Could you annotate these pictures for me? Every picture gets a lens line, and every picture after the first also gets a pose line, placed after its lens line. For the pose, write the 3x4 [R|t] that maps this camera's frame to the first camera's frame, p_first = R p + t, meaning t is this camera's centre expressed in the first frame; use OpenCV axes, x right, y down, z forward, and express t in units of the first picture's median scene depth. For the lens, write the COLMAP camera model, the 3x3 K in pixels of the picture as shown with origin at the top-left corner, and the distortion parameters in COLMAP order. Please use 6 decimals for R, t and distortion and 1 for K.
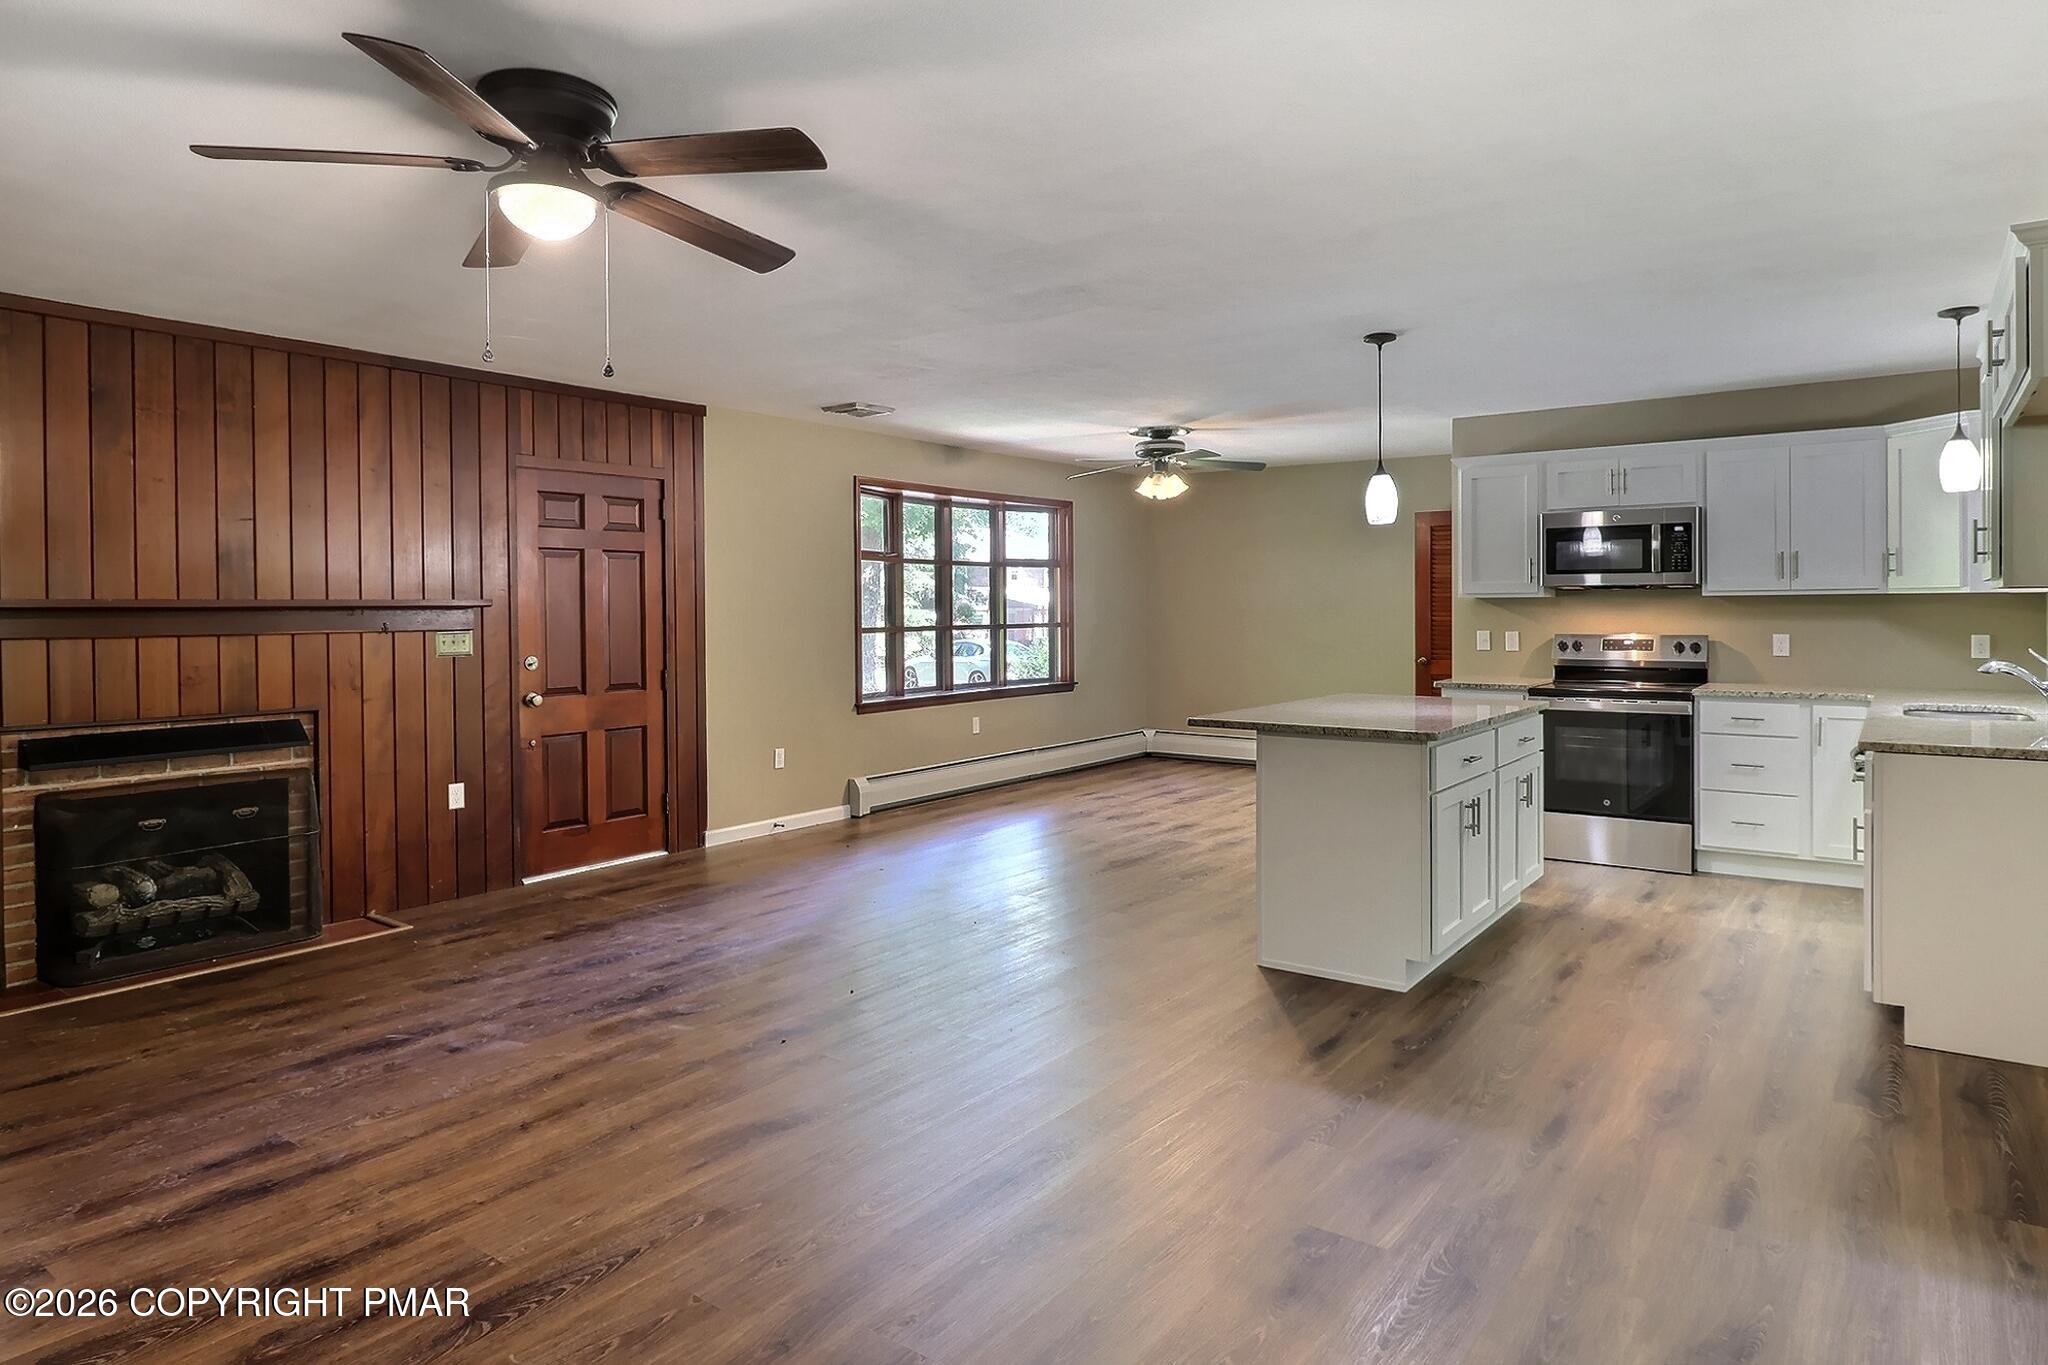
lens RADIAL K [[1218.5, 0, 999.3], [0, 1218.5, 615.9], [0, 0, 1]] dist [0.000268, -0.002324]
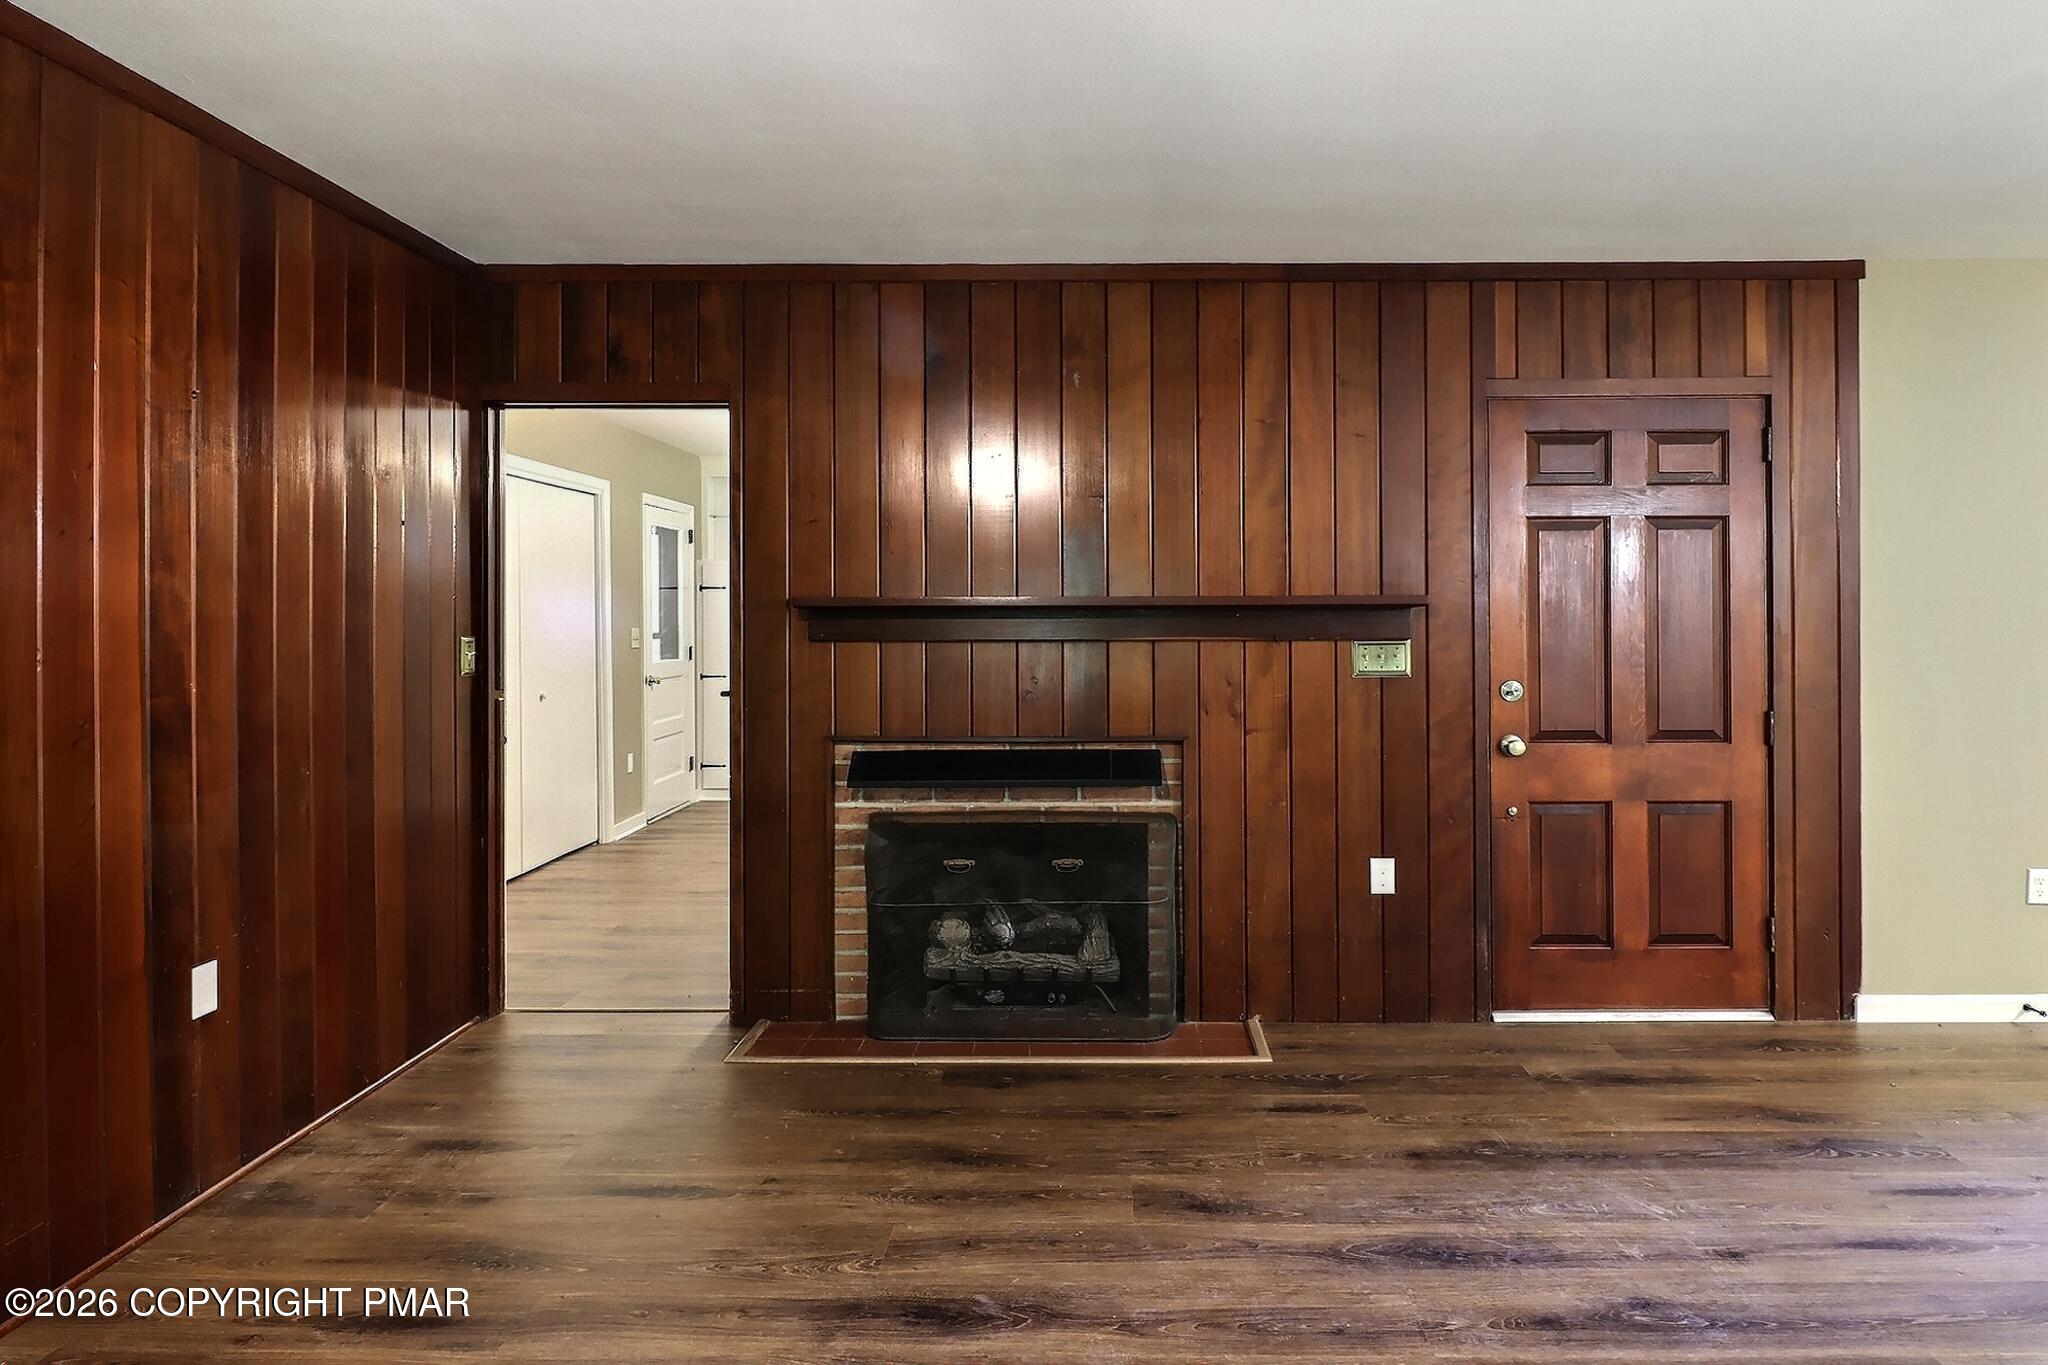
lens RADIAL K [[1218.5, 0, 999.3], [0, 1218.5, 615.9], [0, 0, 1]] dist [0.000268, -0.002324]
pose [[0.562609, 0.004424, -0.826712, 0.011104], [-0.006769, 0.999977, 0.000744, -0.001055], [0.826696, 0.005178, 0.562625, 0.476098]]
